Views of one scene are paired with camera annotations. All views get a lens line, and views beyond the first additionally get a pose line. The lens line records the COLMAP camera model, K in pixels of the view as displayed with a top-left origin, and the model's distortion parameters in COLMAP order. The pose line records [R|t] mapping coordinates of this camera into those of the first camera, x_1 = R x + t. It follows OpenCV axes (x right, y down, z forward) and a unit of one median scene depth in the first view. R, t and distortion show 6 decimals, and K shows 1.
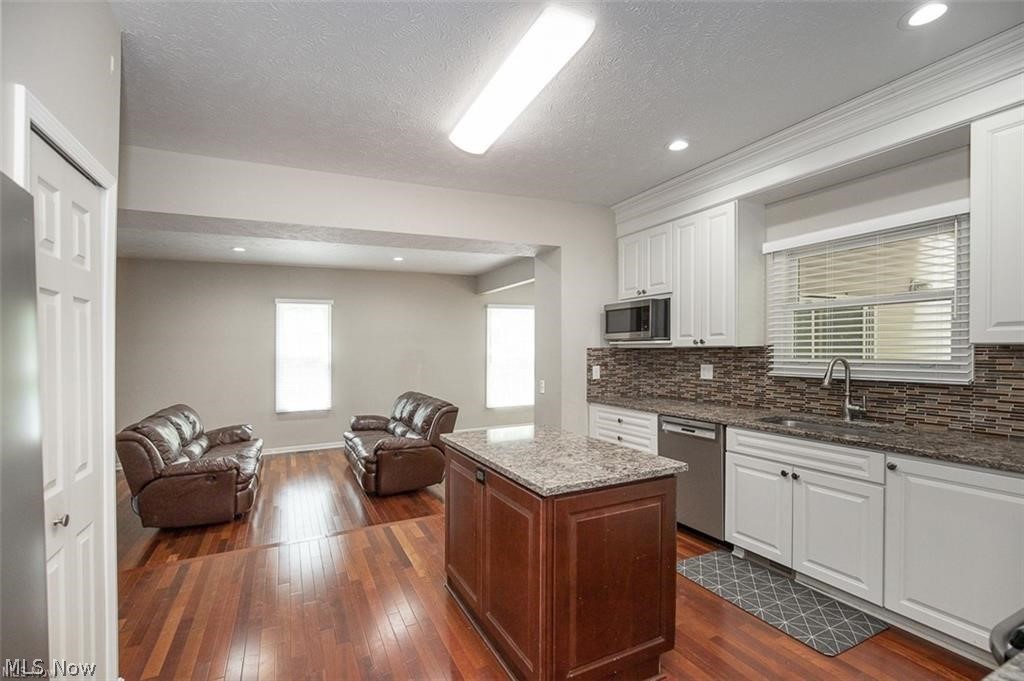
lens RADIAL K [[472.4, 0, 512.0], [0, 472.4, 347.4], [0, 0, 1]] dist [-0.003273, 0.002430]
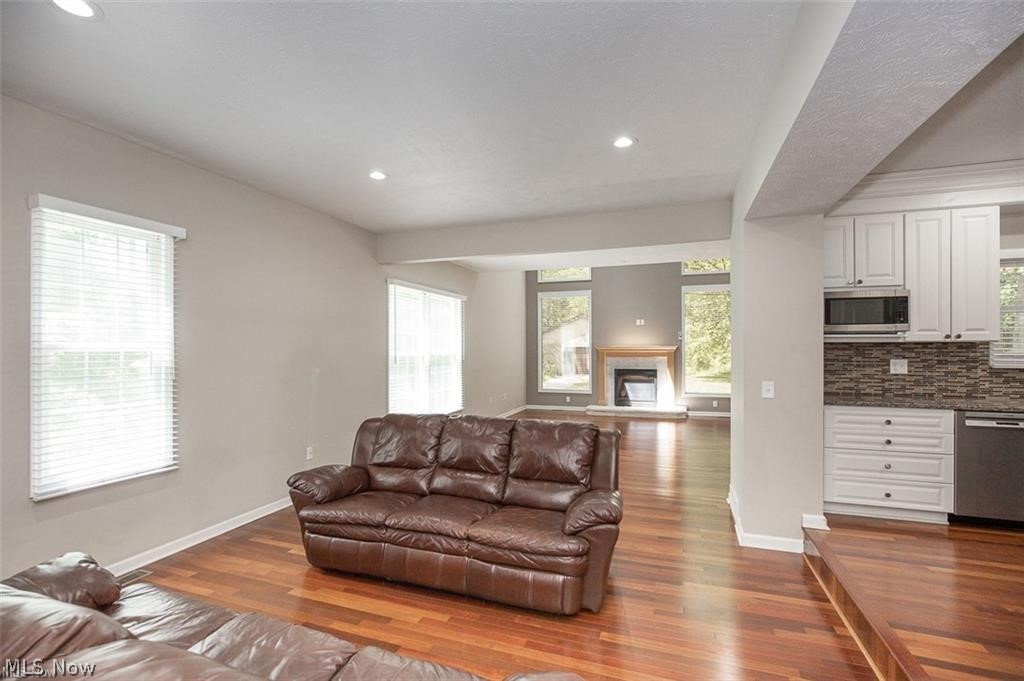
lens RADIAL K [[472.4, 0, 511.9], [0, 472.4, 344.7], [0, 0, 1]] dist [-0.003273, 0.002430]
pose [[0.709240, 0.021475, 0.704640, -0.969116], [-0.012928, 0.999764, -0.017458, 0.035459], [-0.704849, 0.003272, 0.709350, 0.923973]]
